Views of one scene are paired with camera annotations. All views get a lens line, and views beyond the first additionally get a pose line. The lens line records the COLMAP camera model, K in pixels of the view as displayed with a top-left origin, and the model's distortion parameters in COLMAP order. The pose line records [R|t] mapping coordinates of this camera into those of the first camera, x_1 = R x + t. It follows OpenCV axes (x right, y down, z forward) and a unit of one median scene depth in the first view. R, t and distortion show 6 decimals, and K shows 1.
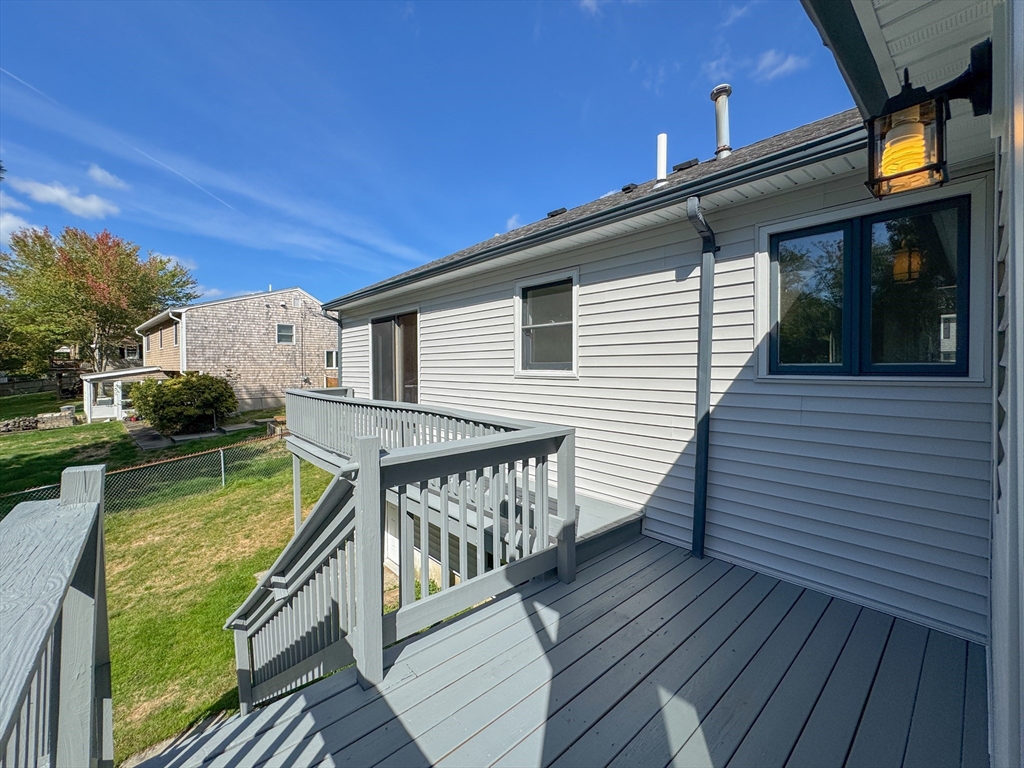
lens RADIAL K [[419.8, 0, 507.0], [0, 419.8, 373.4], [0, 0, 1]] dist [-0.003723, -0.000339]
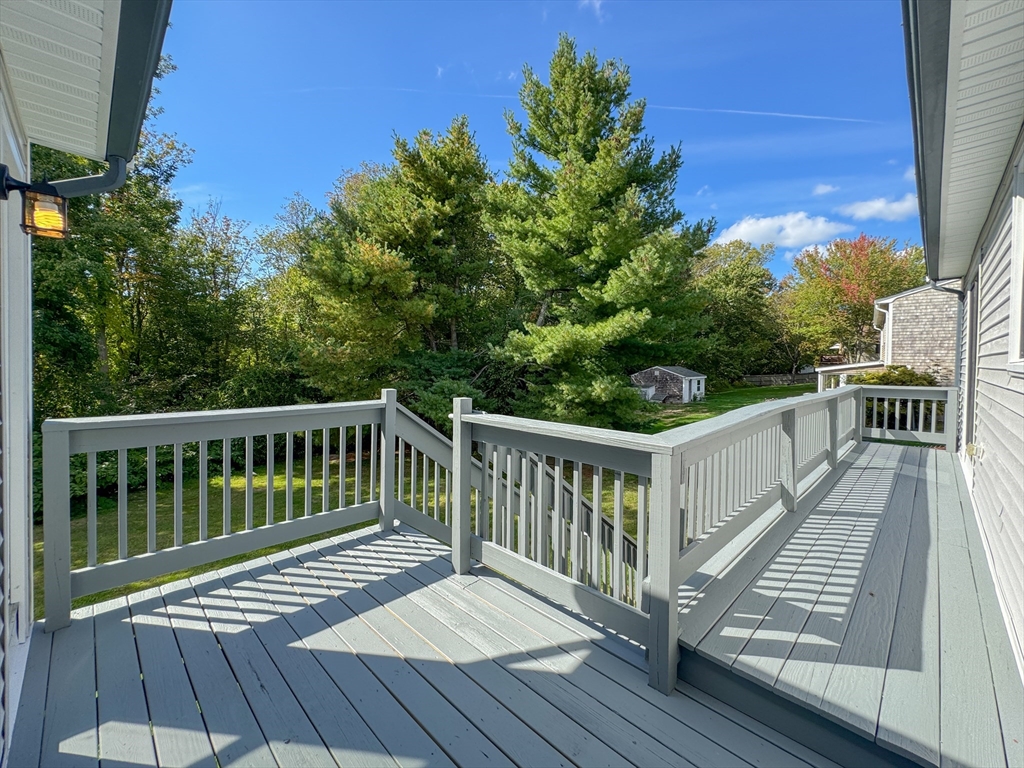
lens RADIAL K [[419.8, 0, 520.3], [0, 419.8, 367.3], [0, 0, 1]] dist [-0.003723, -0.000339]
pose [[0.080074, 0.018451, -0.996618, 0.100326], [-0.021228, 0.999633, 0.016802, 0.001110], [0.996563, 0.019811, 0.080436, 0.097897]]
